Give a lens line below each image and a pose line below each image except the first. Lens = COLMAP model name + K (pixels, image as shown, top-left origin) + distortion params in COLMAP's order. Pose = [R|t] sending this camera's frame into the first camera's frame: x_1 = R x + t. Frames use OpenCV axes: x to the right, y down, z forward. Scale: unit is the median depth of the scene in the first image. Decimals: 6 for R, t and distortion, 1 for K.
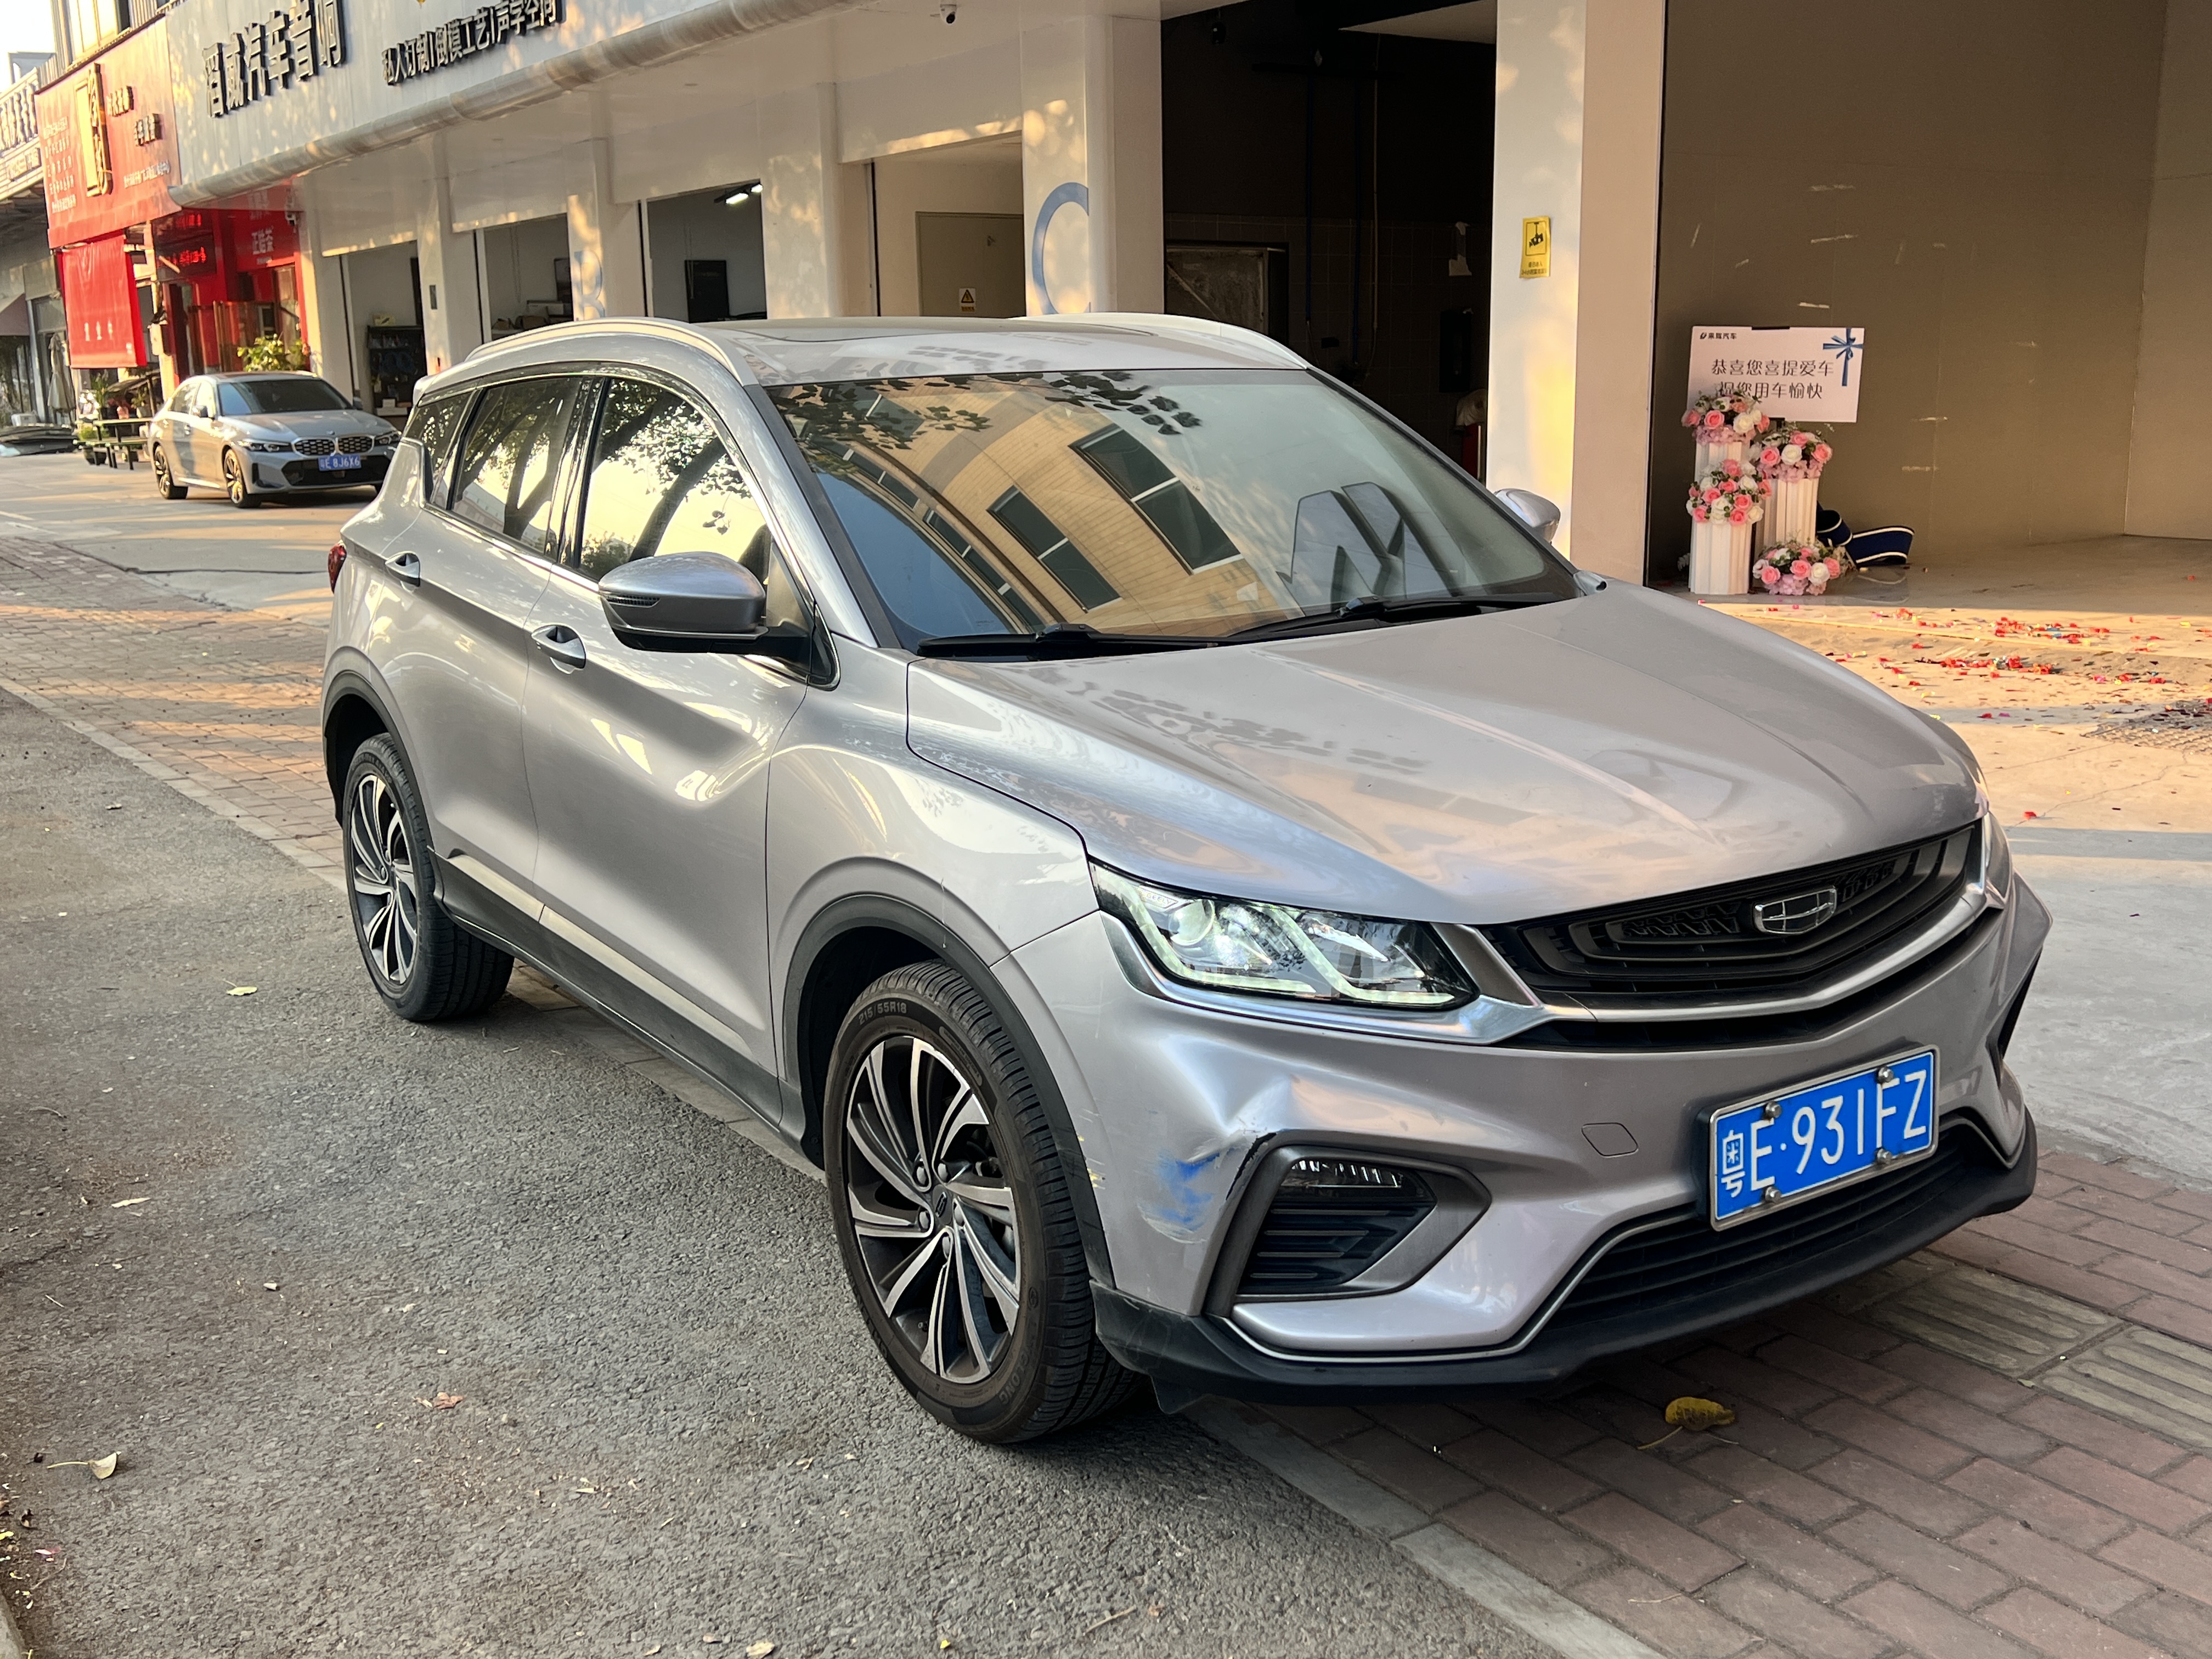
lens RADIAL K [[2163.4, 0, 1106.0], [0, 2163.4, 829.5], [0, 0, 1]] dist [0.128543, -0.202068]
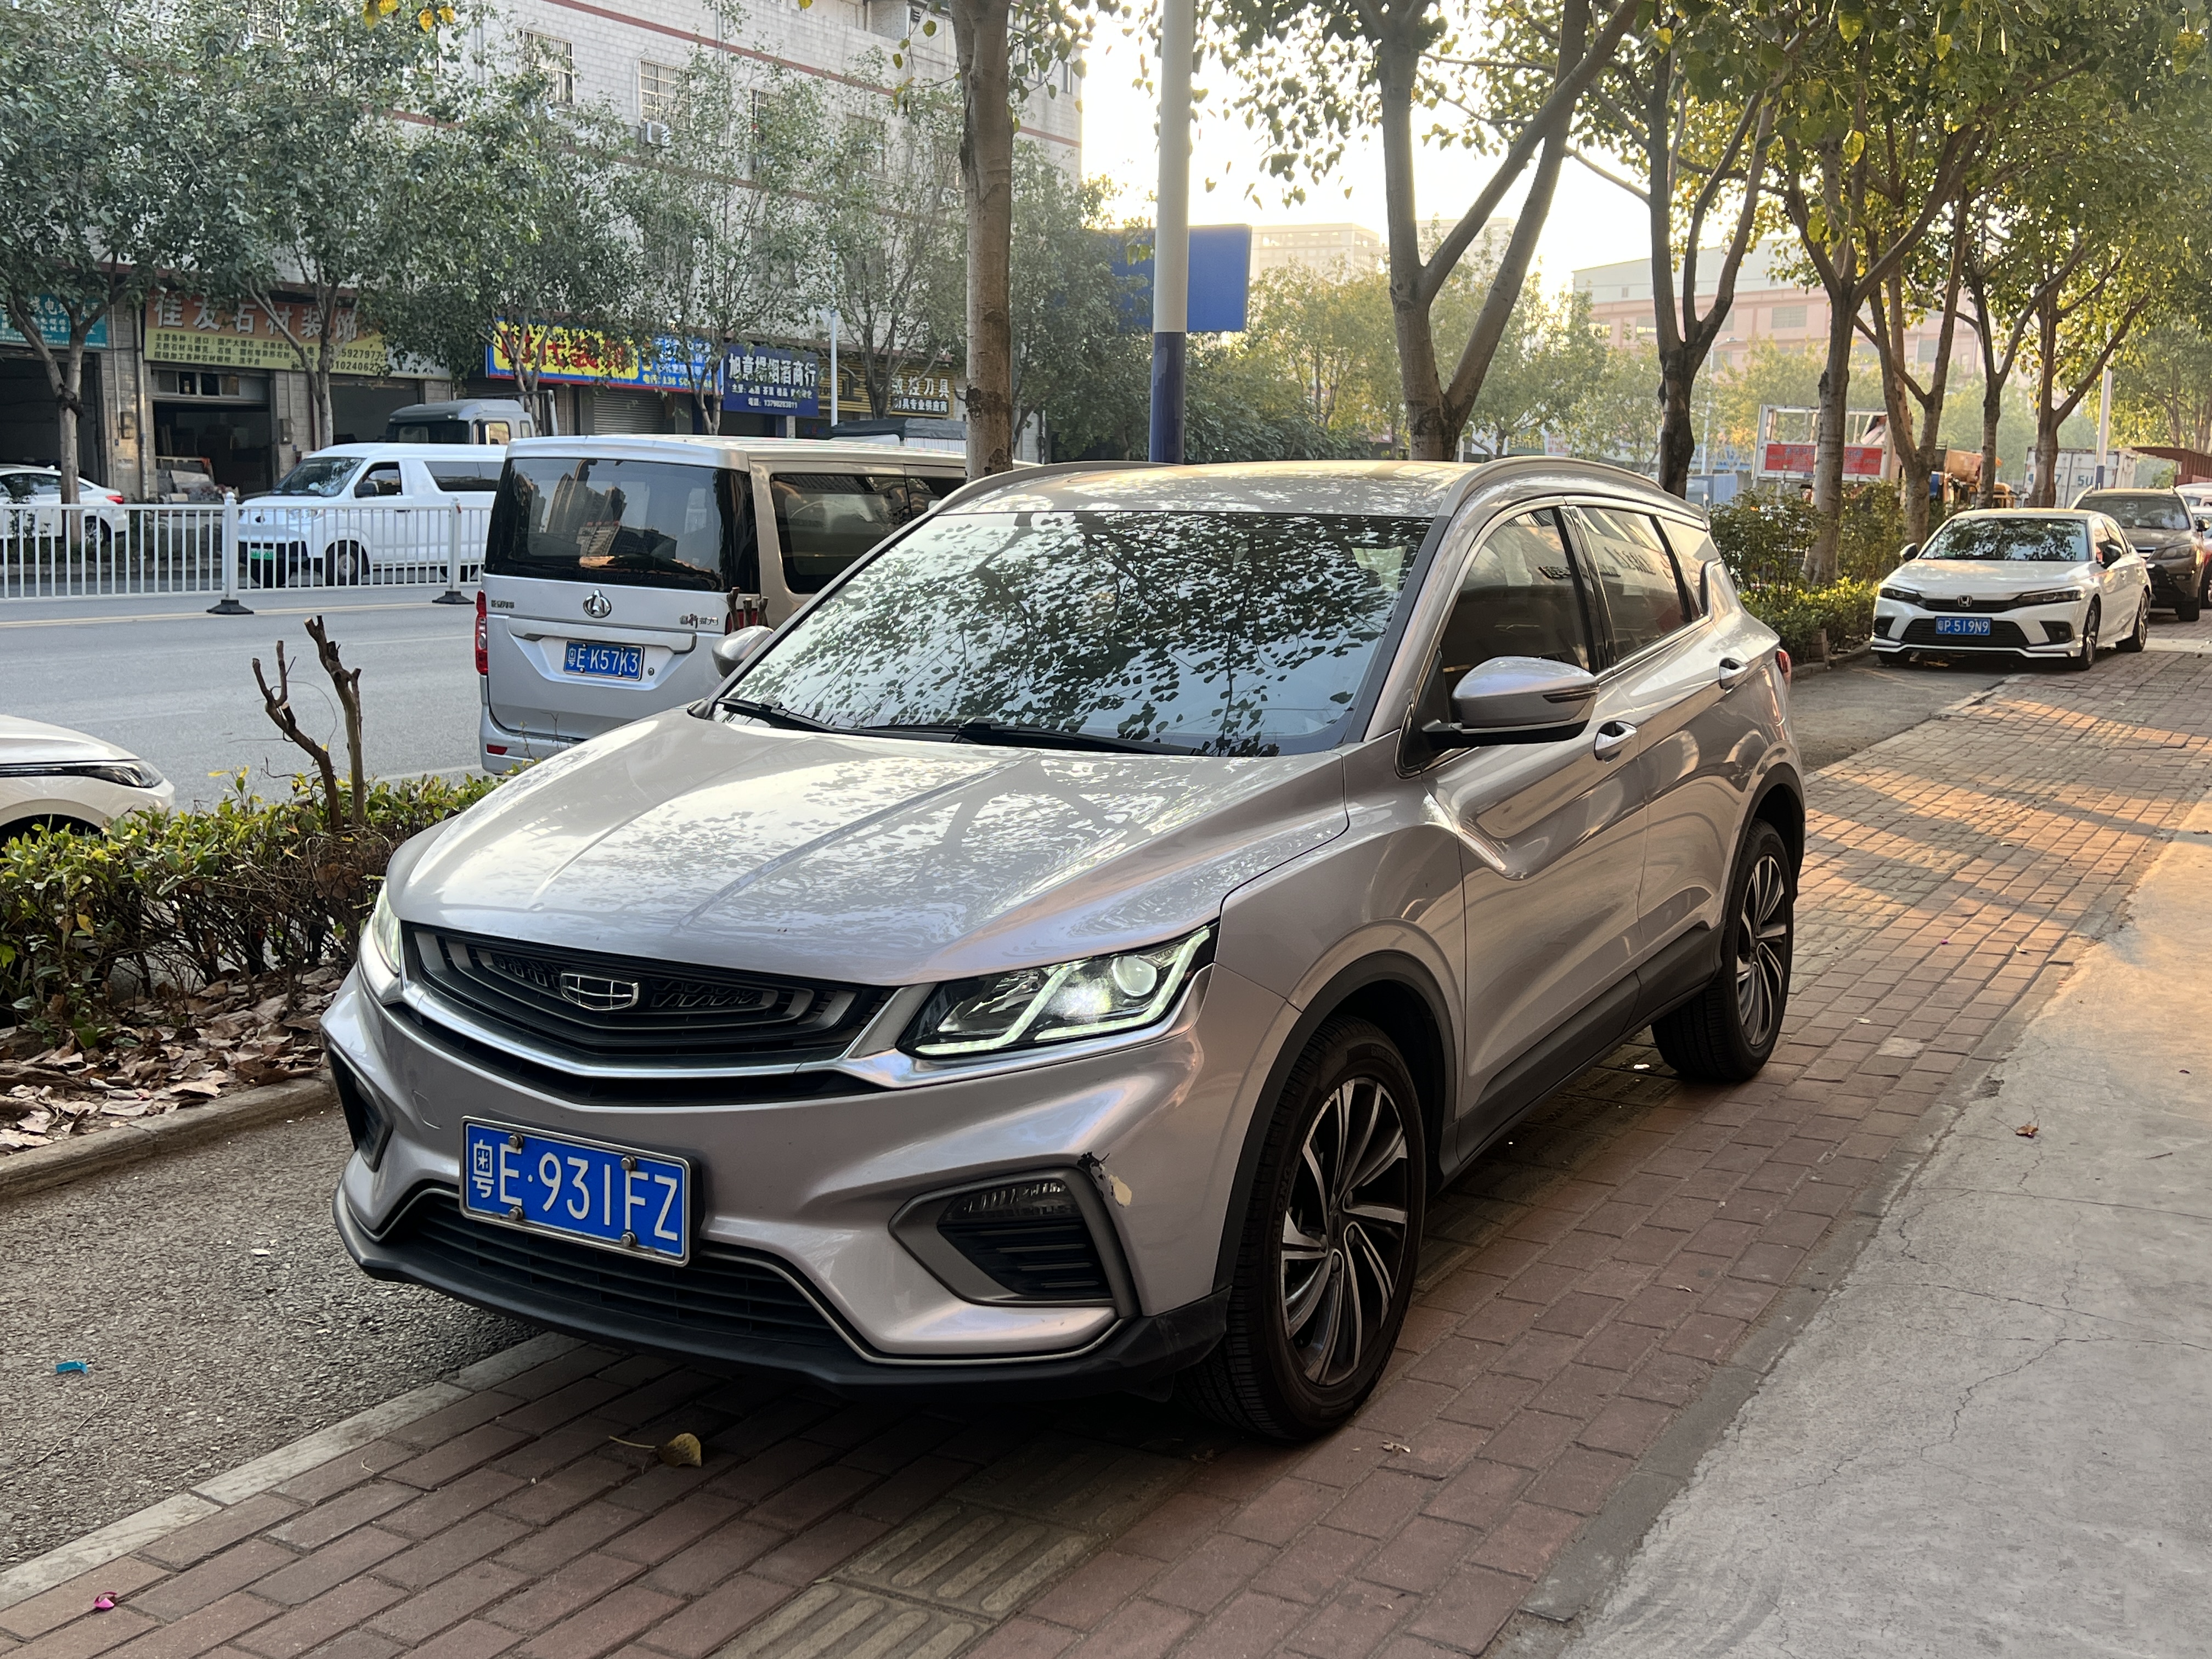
lens RADIAL K [[2163.4, 0, 1106.0], [0, 2163.4, 829.5], [0, 0, 1]] dist [0.128543, -0.202068]
pose [[0.415626, 0.164452, -0.894545, 1.406707], [-0.203559, 0.975389, 0.084736, -0.191544], [0.886464, 0.146875, 0.438873, 0.714561]]
